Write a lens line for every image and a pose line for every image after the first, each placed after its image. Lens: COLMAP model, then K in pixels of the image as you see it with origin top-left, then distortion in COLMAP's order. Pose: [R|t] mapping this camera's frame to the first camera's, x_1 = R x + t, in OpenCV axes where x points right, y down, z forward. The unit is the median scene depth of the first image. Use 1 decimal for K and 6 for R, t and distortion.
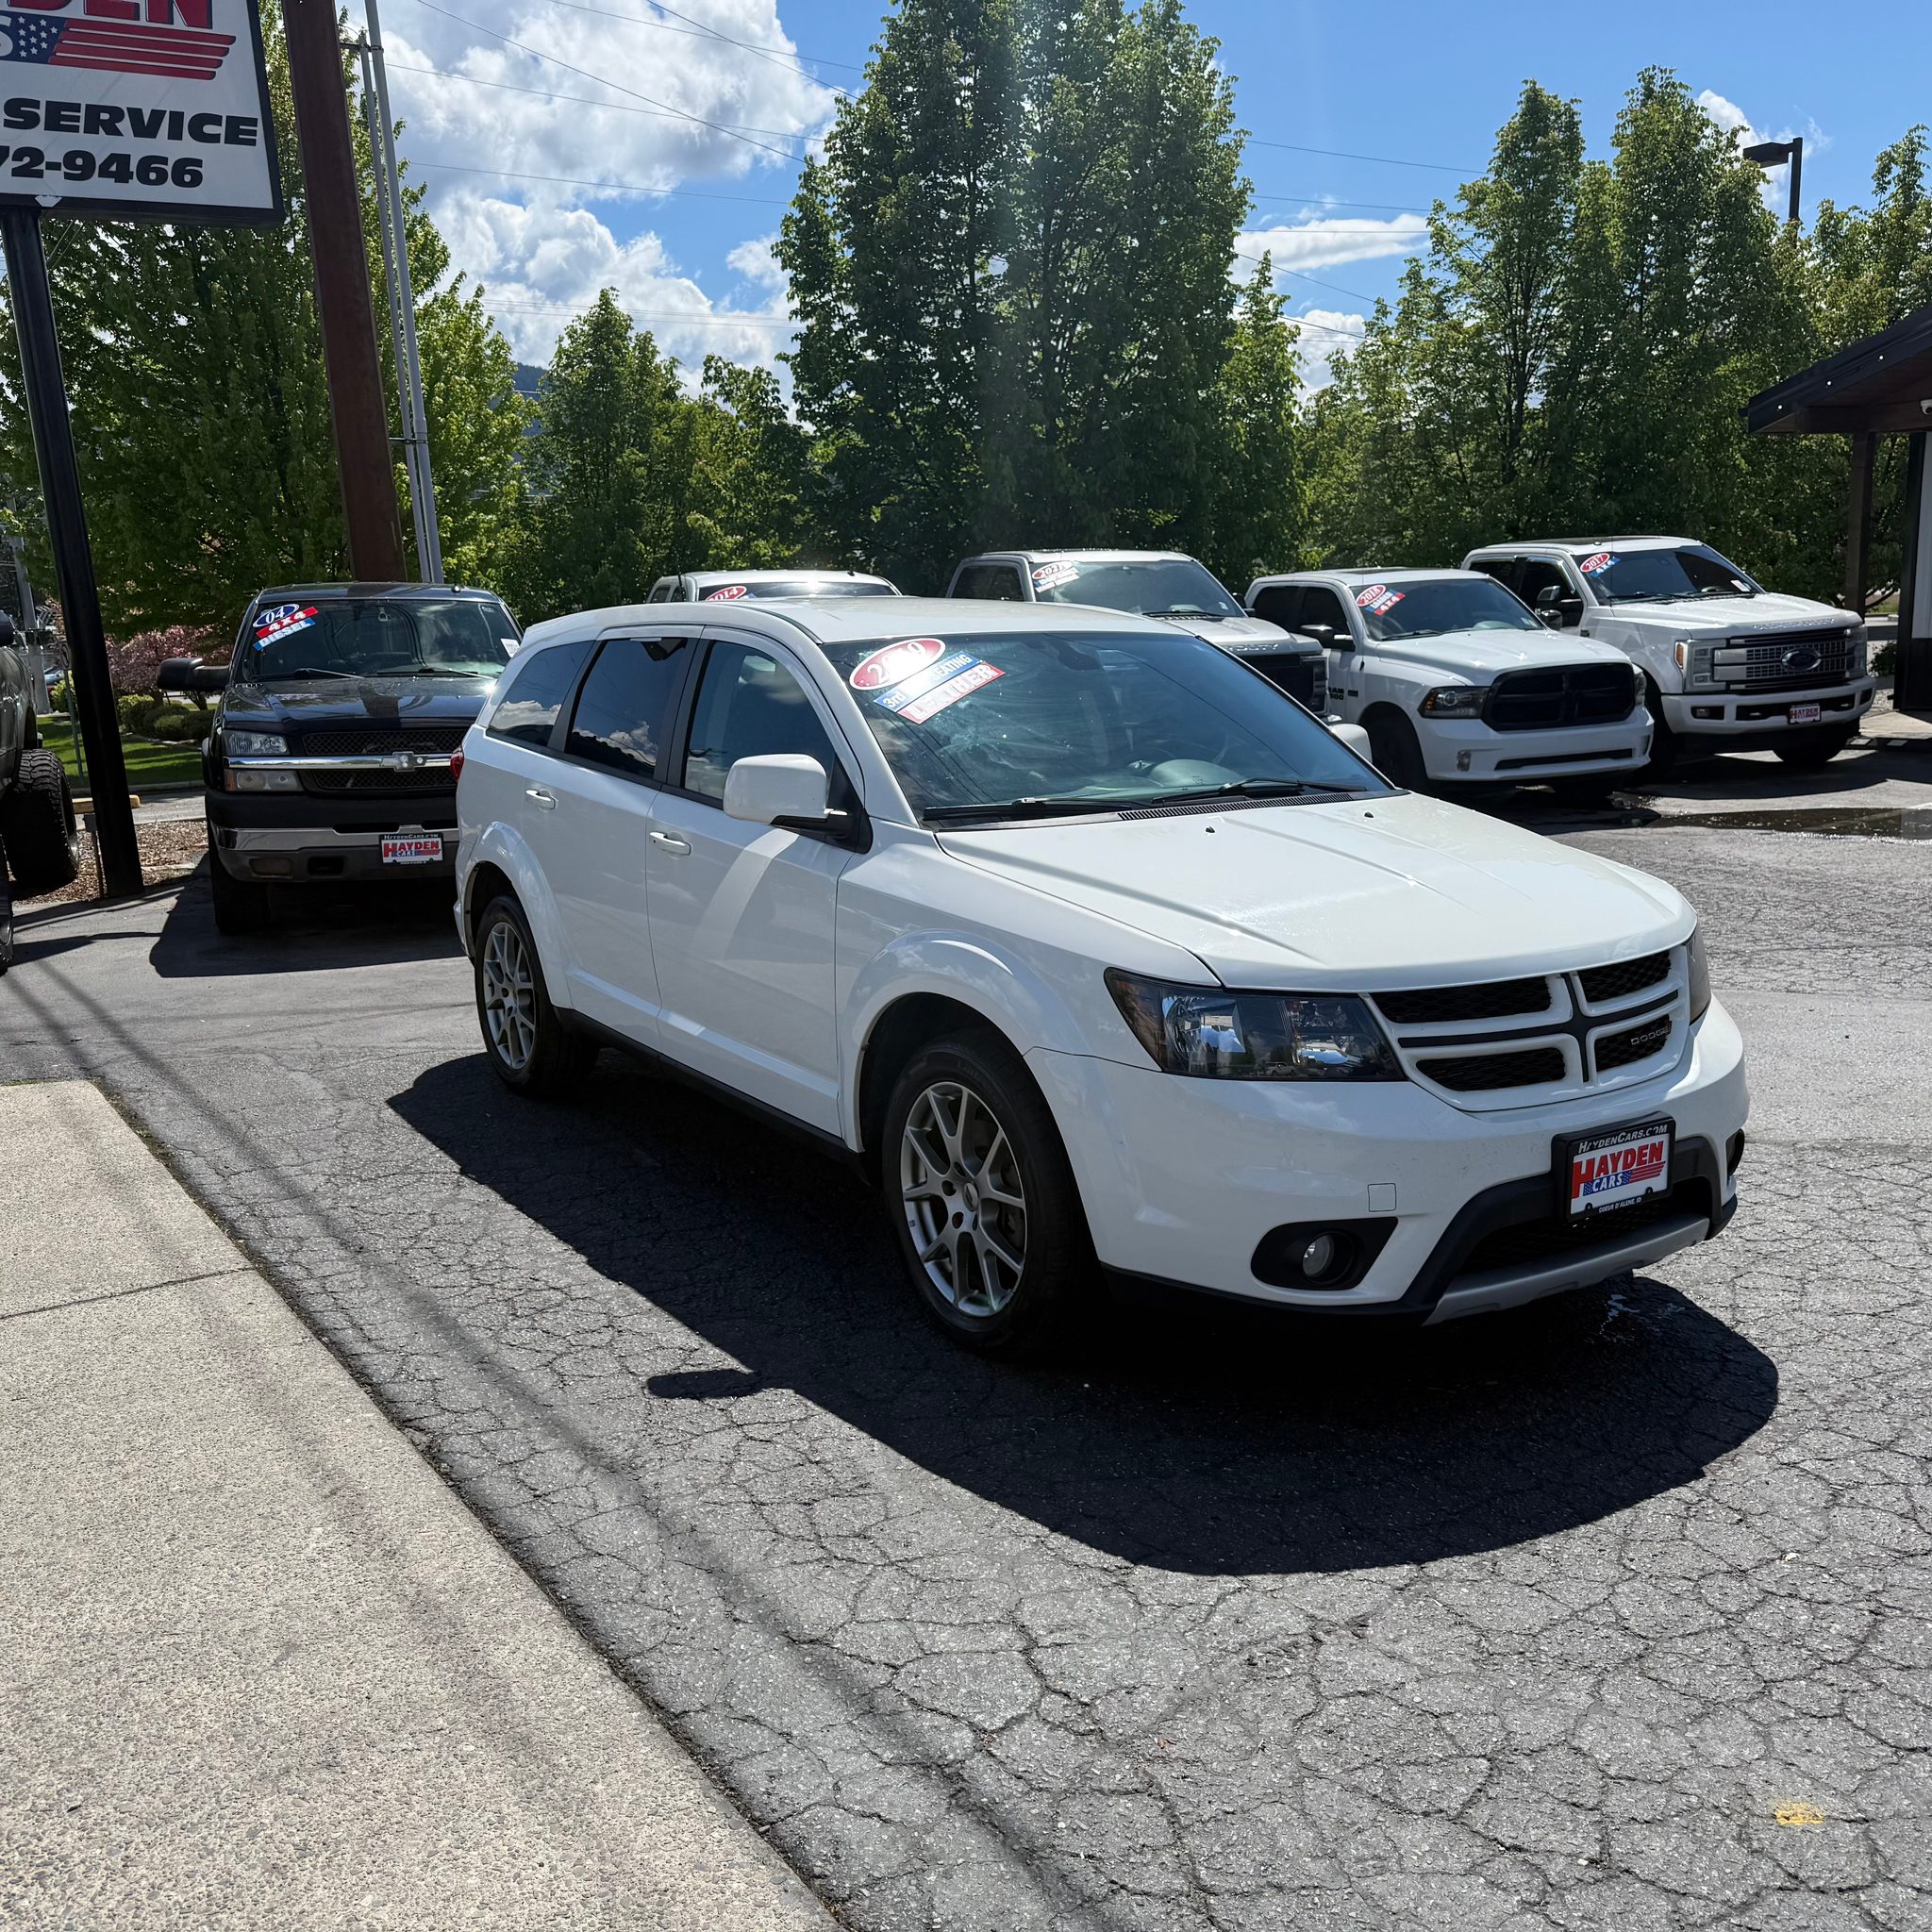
lens RADIAL K [[1858.1, 0, 966.0], [0, 1858.1, 966.0], [0, 0, 1]] dist [0.063627, -0.078675]
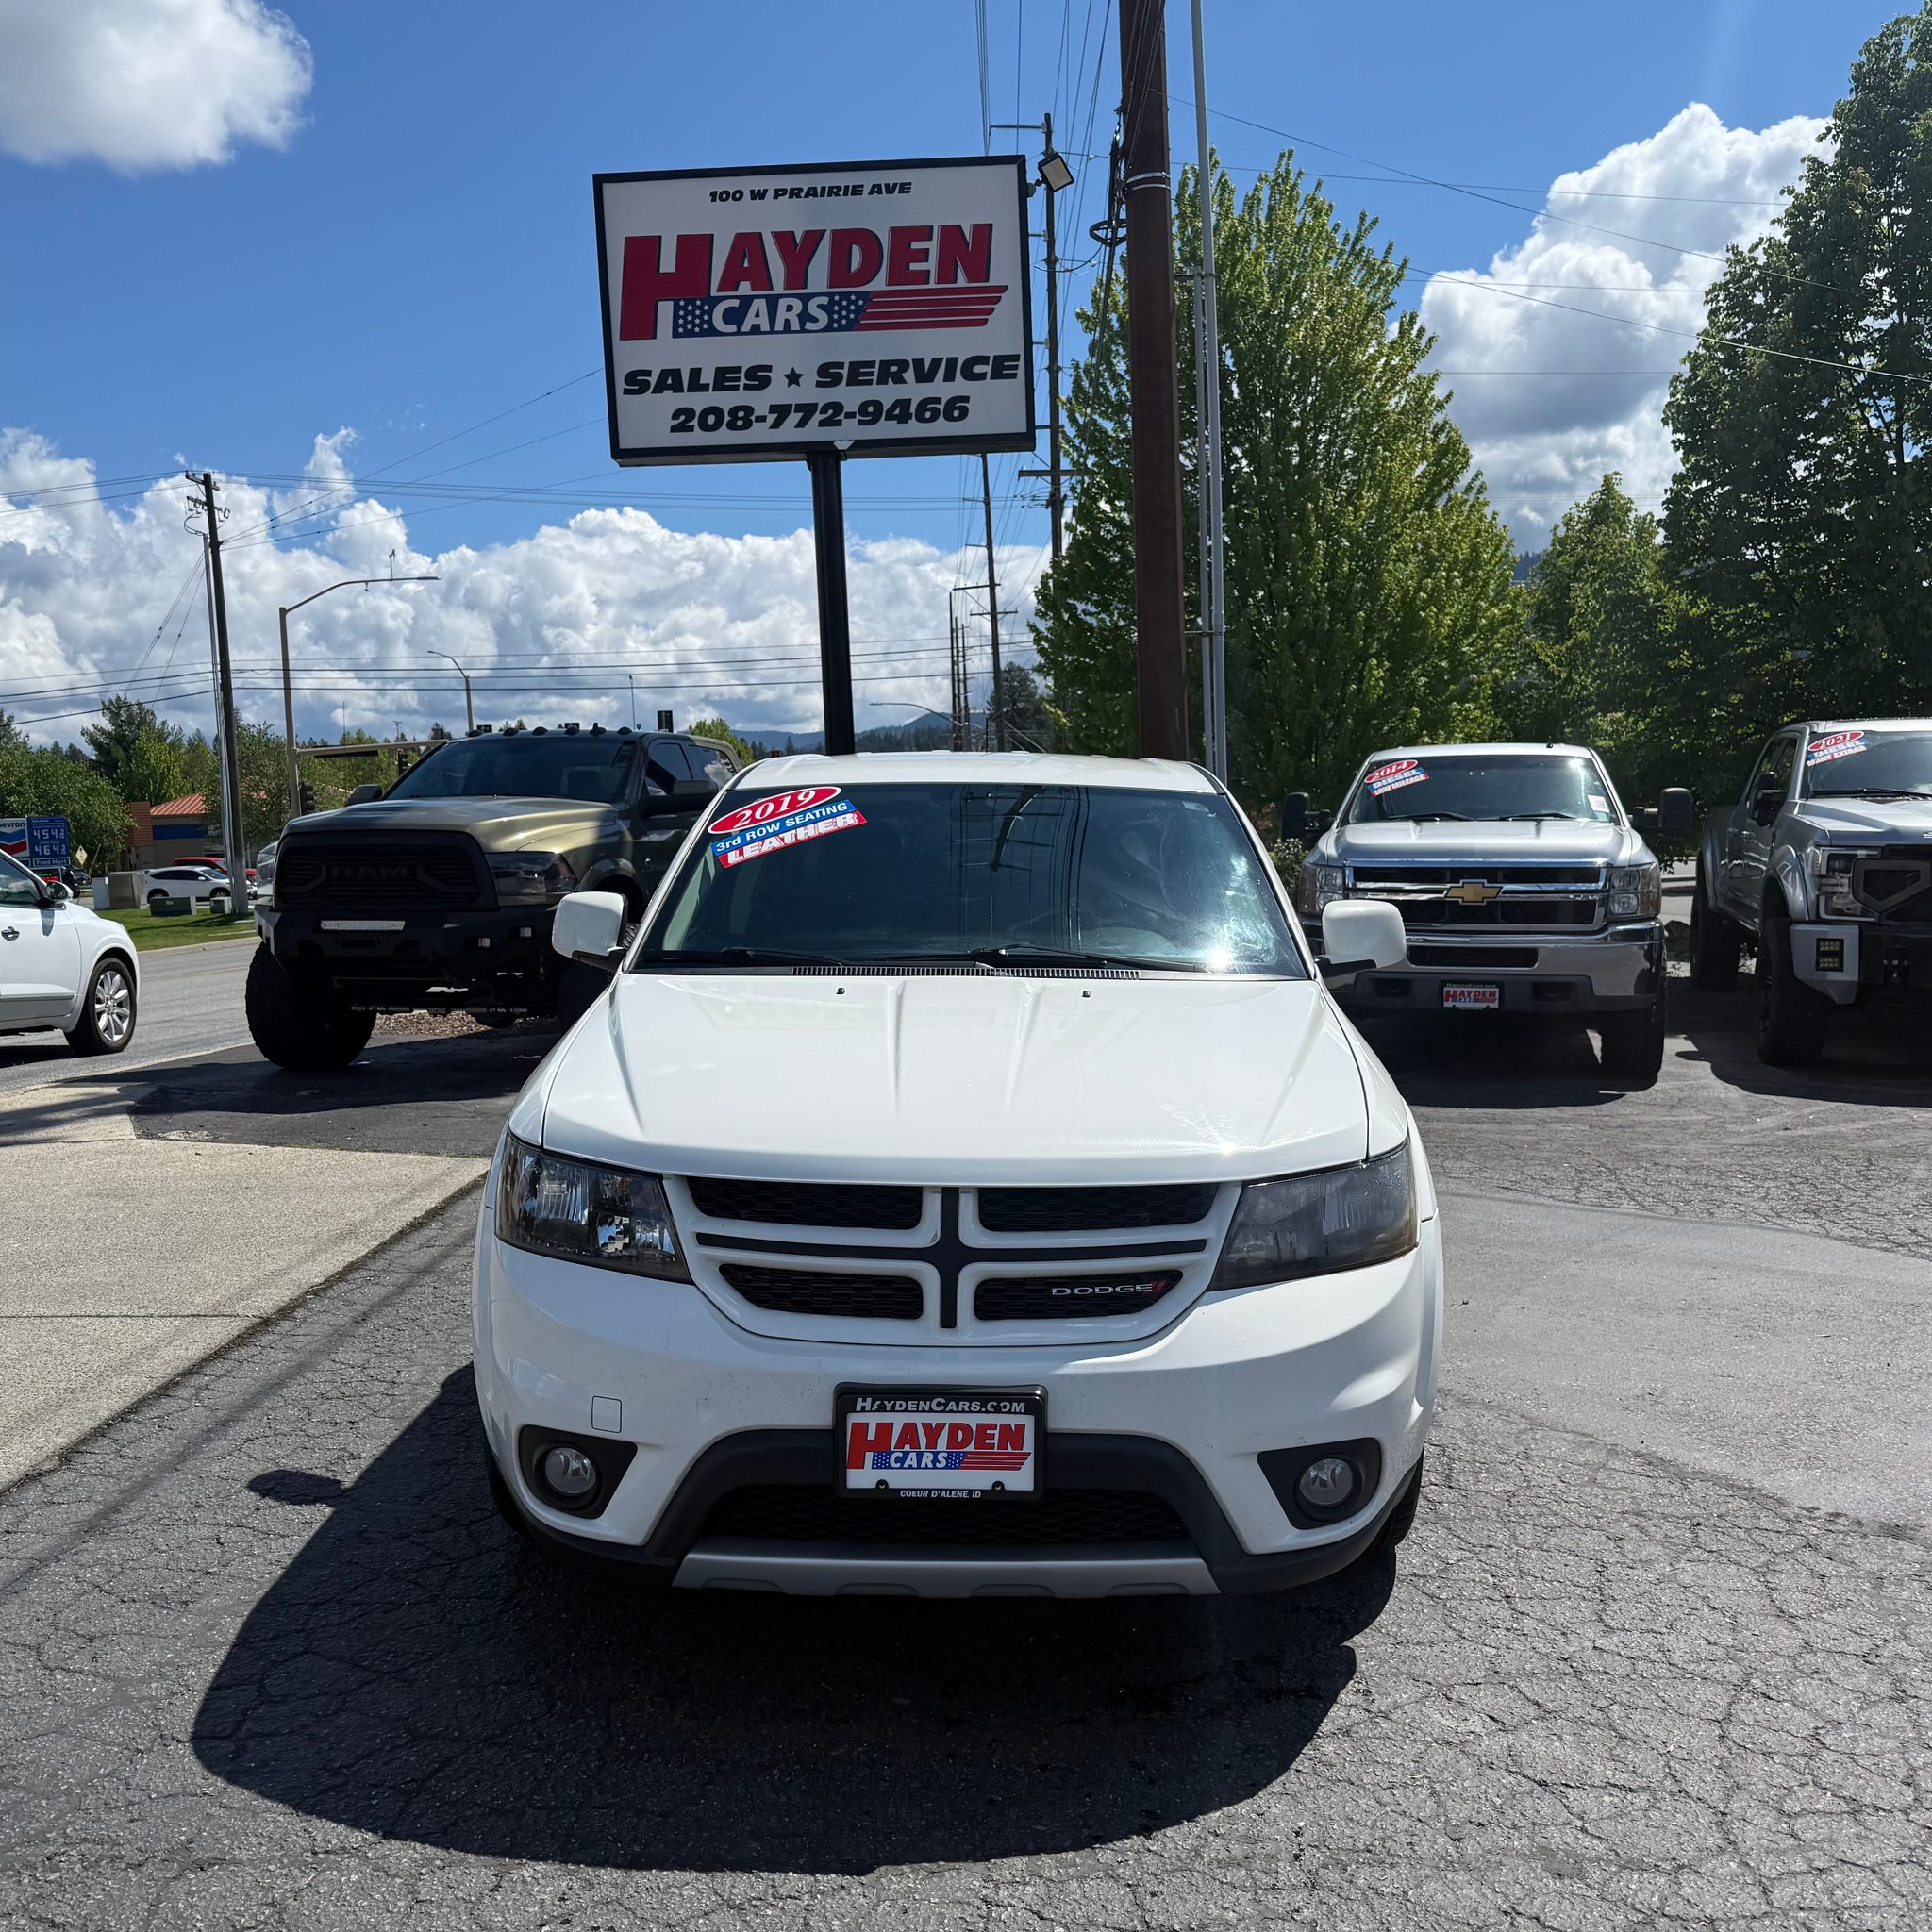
lens RADIAL K [[1859.1, 0, 1149.9], [0, 1859.1, 982.5], [0, 0, 1]] dist [0.154945, -0.282534]
pose [[0.816738, 0.063927, -0.573456, 0.643028], [-0.118996, 0.991141, -0.058989, -0.035146], [0.564605, 0.116417, 0.817110, 0.293061]]
